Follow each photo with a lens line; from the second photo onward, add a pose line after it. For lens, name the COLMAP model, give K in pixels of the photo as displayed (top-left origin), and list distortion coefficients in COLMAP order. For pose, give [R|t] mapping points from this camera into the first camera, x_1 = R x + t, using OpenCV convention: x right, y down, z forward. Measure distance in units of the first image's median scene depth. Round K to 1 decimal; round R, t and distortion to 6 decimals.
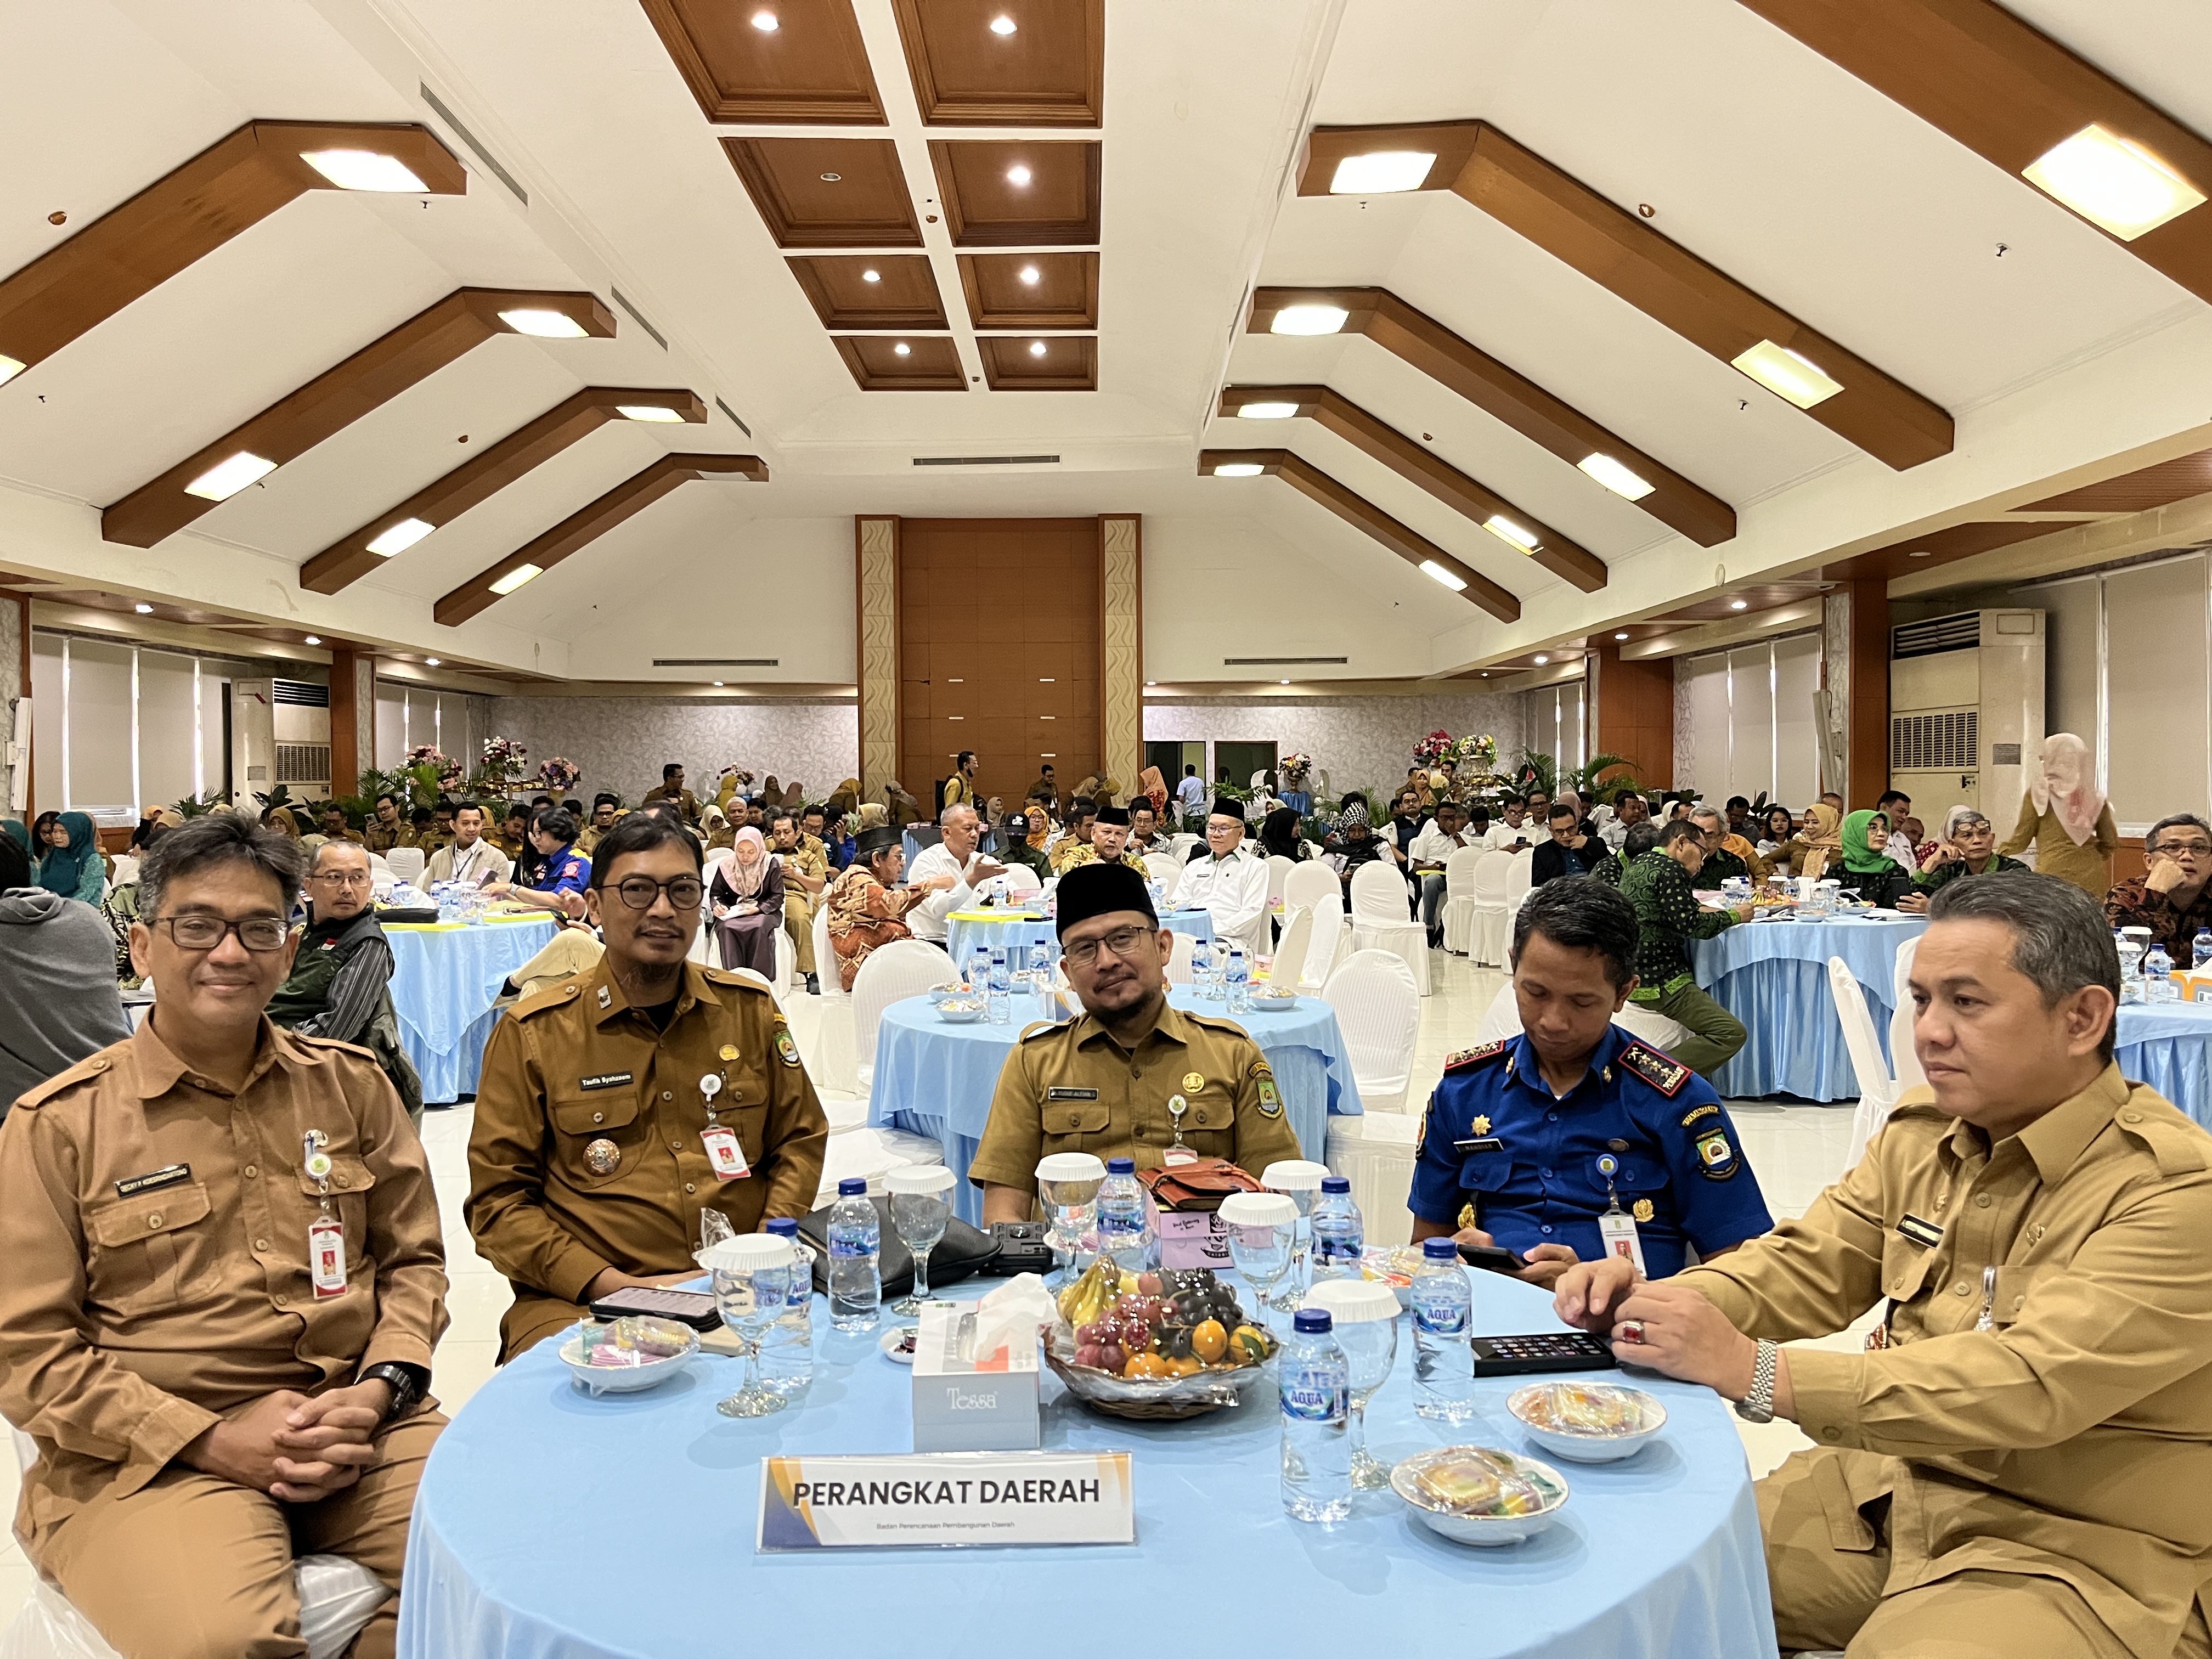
lens RADIAL K [[1688.1, 0, 1111.1], [0, 1688.1, 822.5], [0, 0, 1]] dist [0.046303, -0.057936]
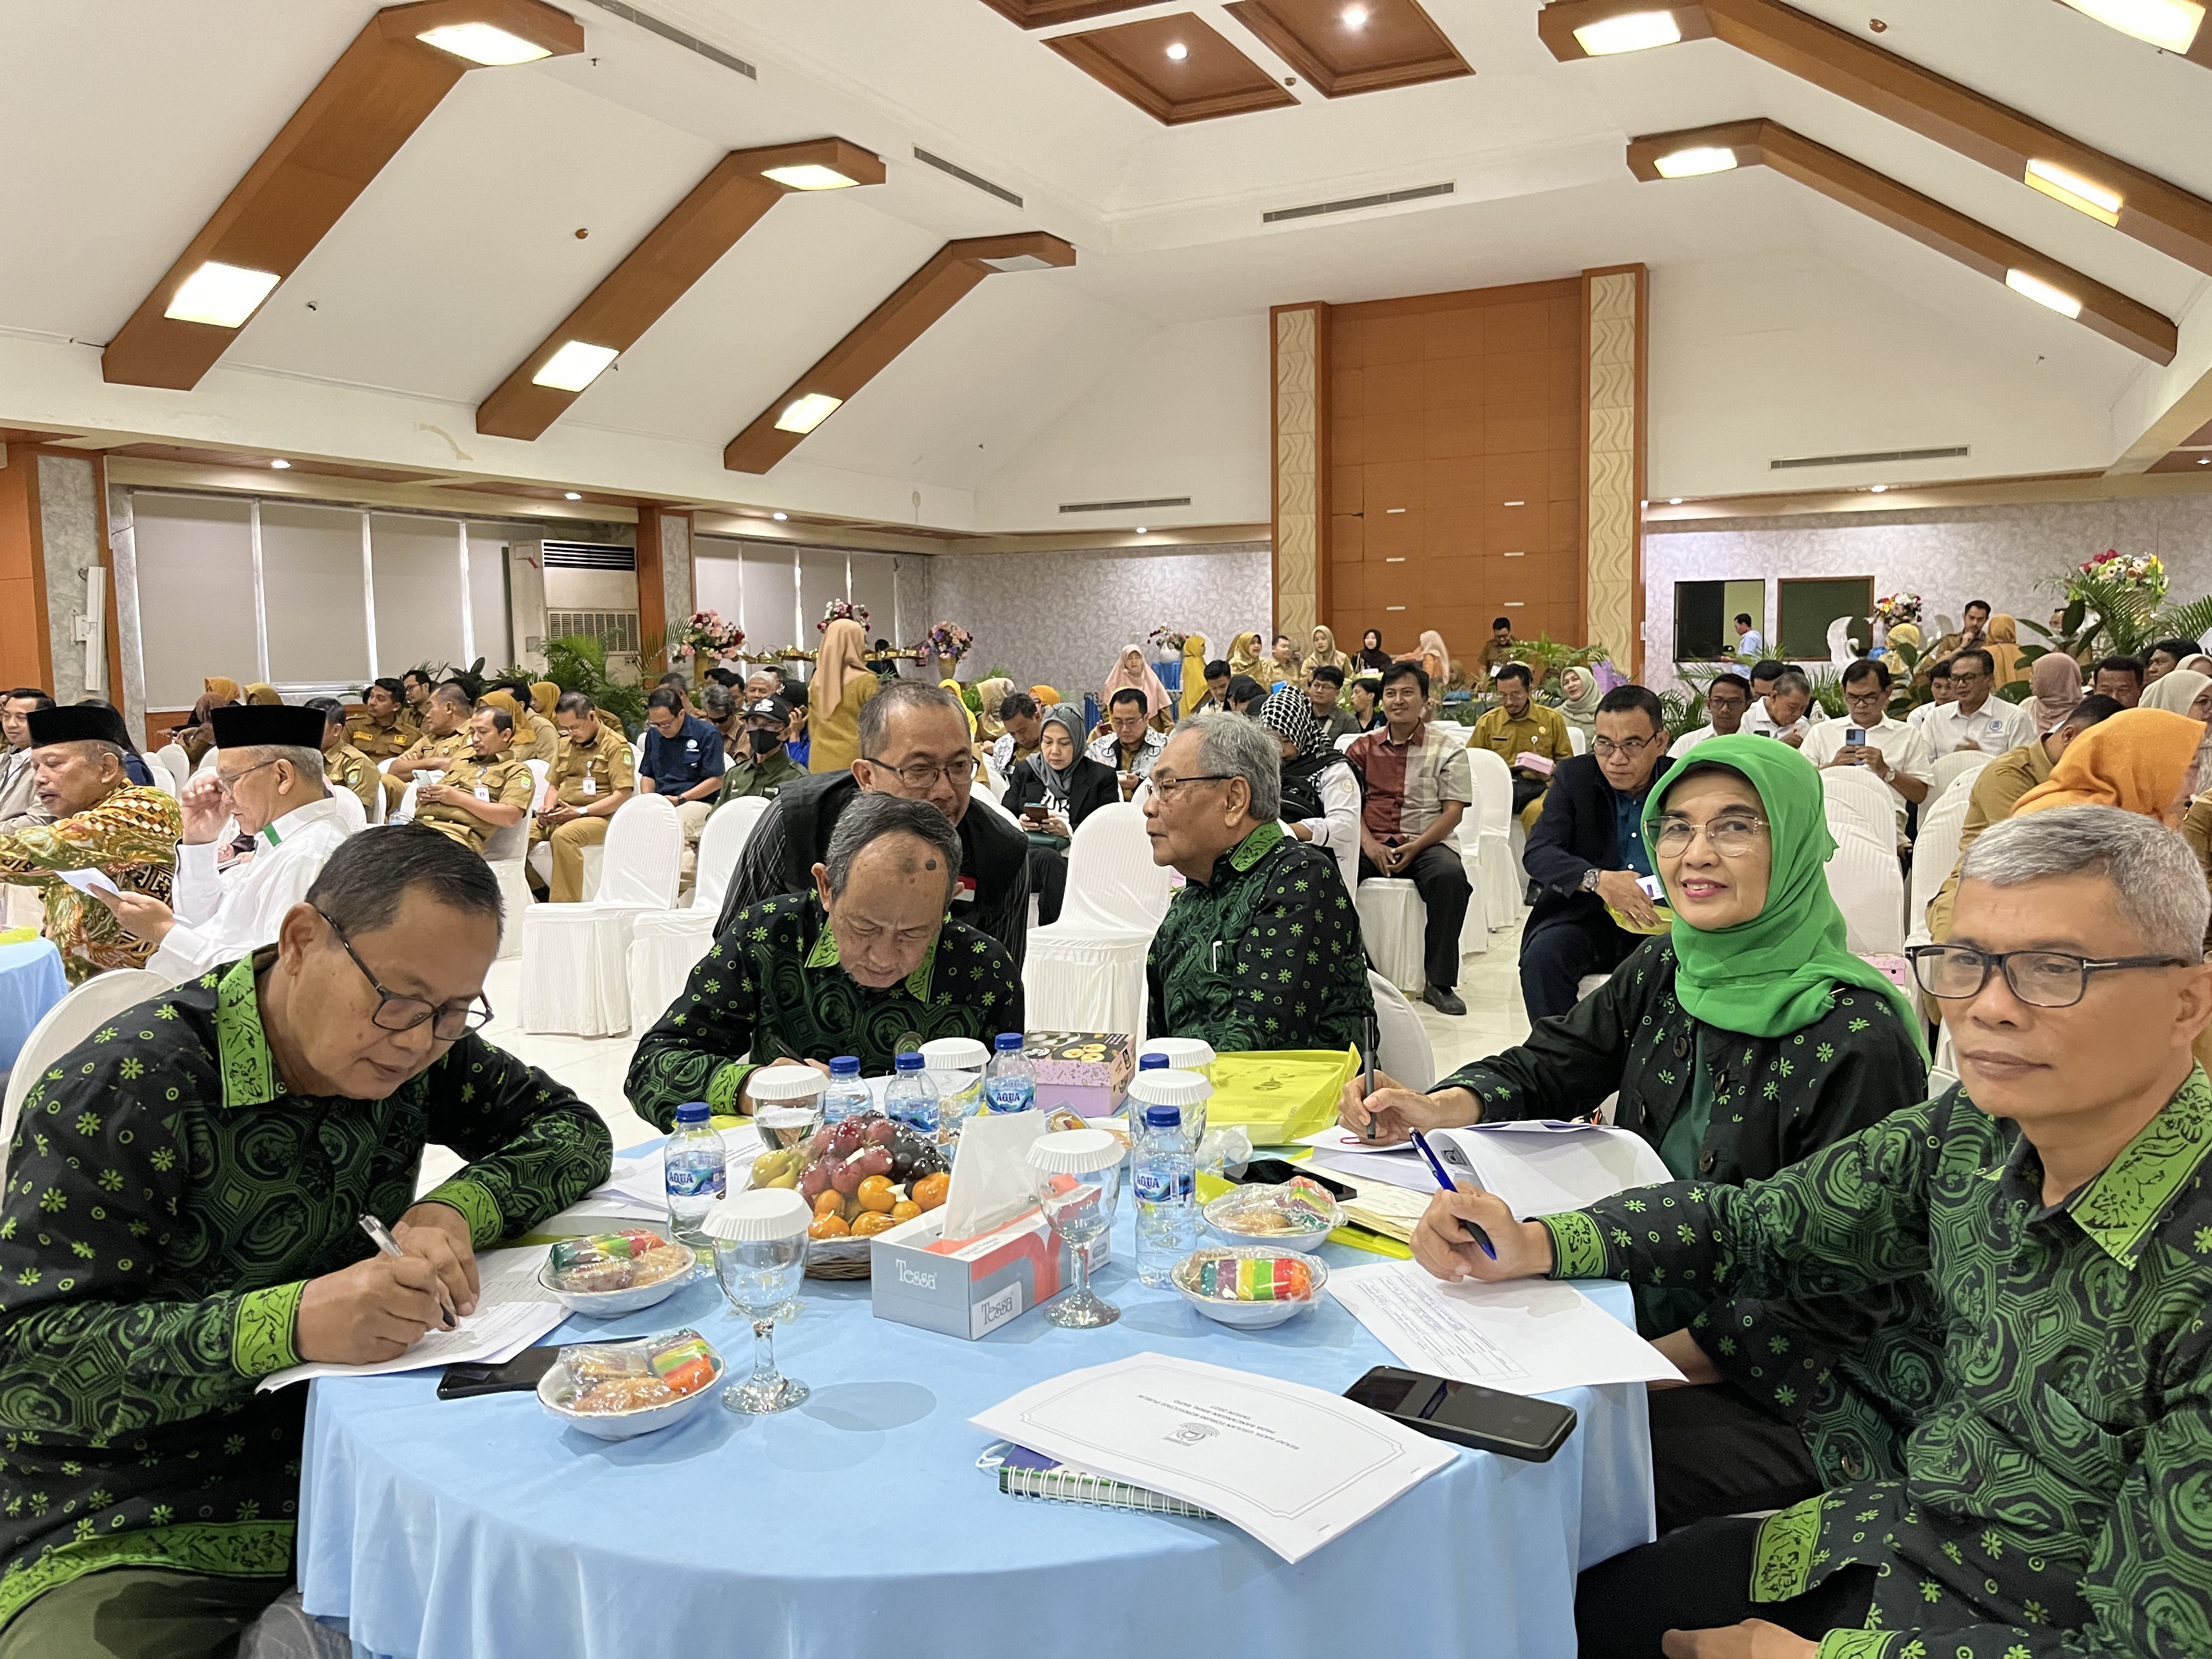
lens RADIAL K [[1688.1, 0, 1108.0], [0, 1688.1, 816.3], [0, 0, 1]] dist [0.046303, -0.057936]
pose [[0.893883, 0.031300, -0.447206, 0.179544], [0.004005, 0.996962, 0.077783, -0.006049], [0.448282, -0.071320, 0.891042, 0.290278]]
